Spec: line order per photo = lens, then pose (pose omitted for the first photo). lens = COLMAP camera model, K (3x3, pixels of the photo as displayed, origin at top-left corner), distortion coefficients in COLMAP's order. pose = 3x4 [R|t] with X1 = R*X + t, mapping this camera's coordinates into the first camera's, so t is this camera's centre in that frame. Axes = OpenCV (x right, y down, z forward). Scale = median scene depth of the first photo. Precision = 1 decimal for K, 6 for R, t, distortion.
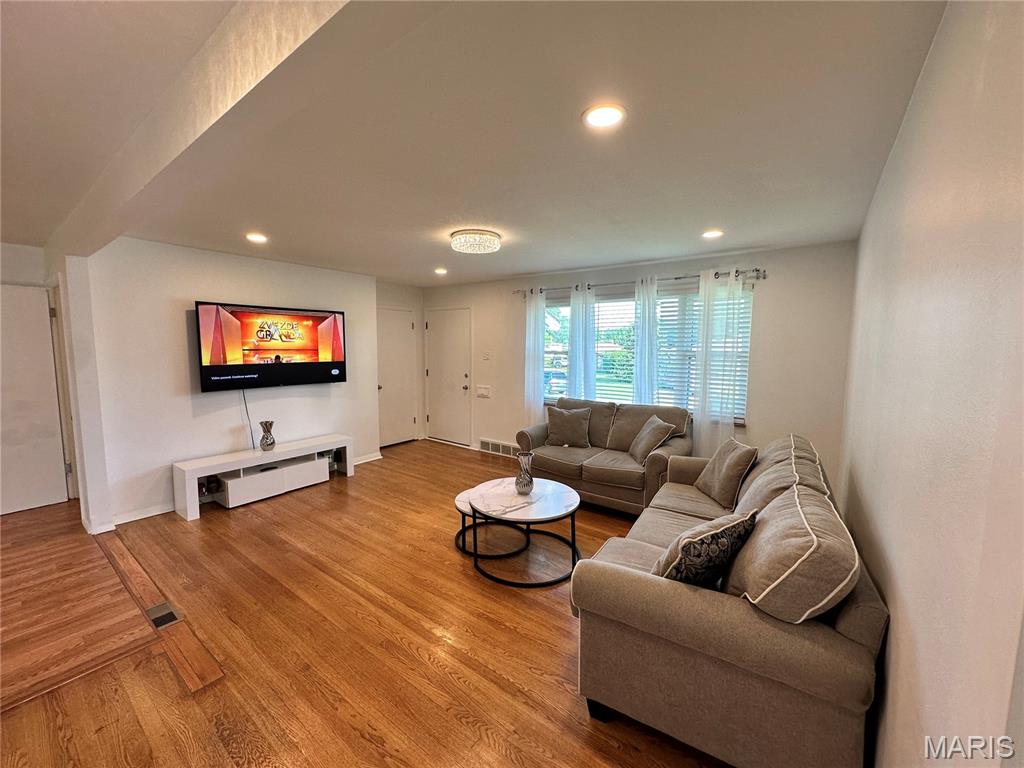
lens RADIAL K [[411.2, 0, 510.0], [0, 411.2, 384.3], [0, 0, 1]] dist [0.011917, -0.000205]
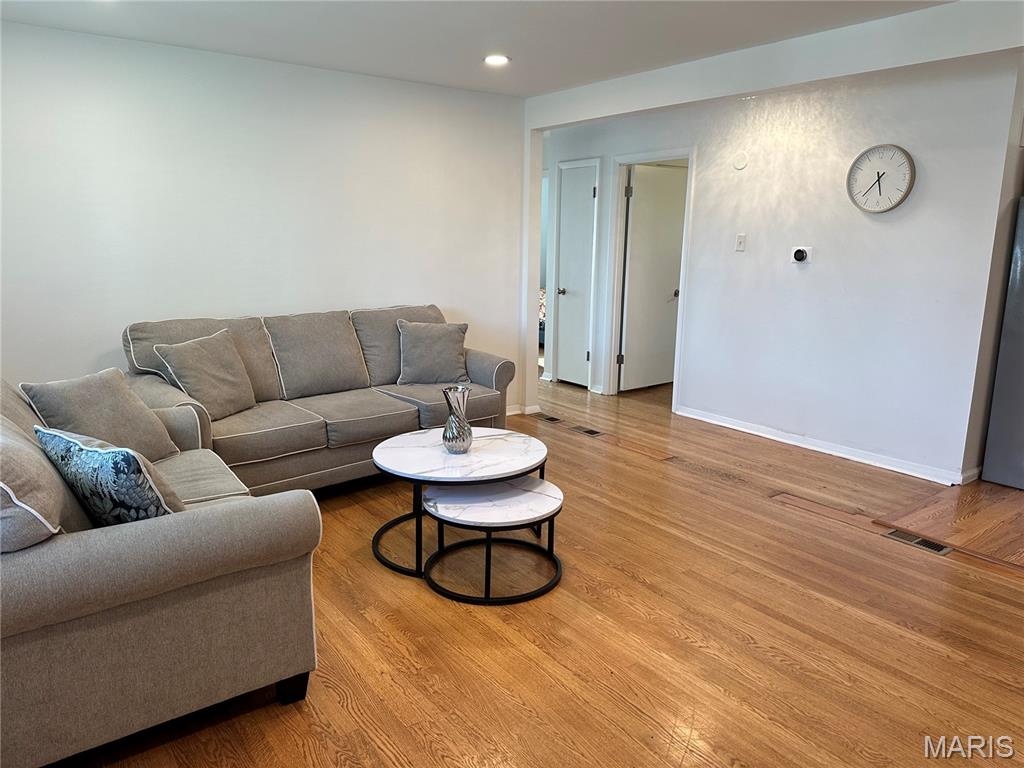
lens RADIAL K [[712.1, 0, 508.3], [0, 712.1, 382.1], [0, 0, 1]] dist [0.004422, -0.004437]
pose [[-0.957197, -0.080077, 0.278140, -0.313608], [0.006768, 0.954511, 0.298098, -0.143521], [-0.289359, 0.287221, -0.913113, 1.840803]]
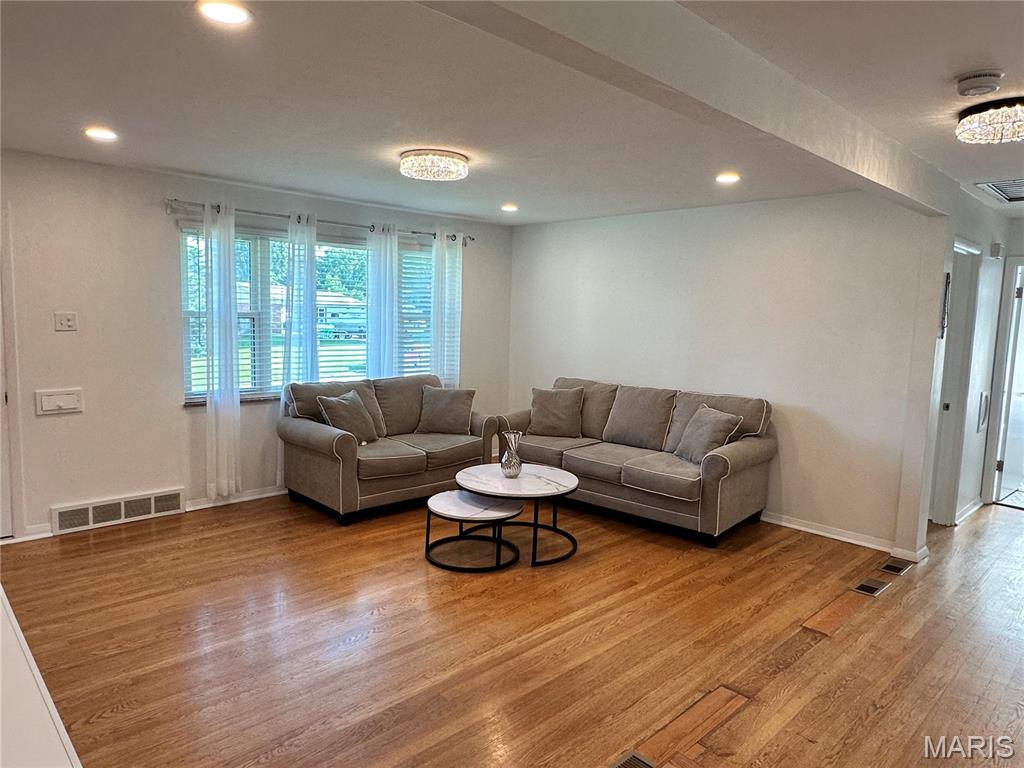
lens RADIAL K [[645.8, 0, 514.6], [0, 645.8, 382.2], [0, 0, 1]] dist [-0.005025, 0.003638]
pose [[0.157705, -0.107855, 0.981579, -1.256459], [0.071012, 0.992683, 0.097666, -0.069663], [-0.984930, 0.054301, 0.164210, 0.722387]]
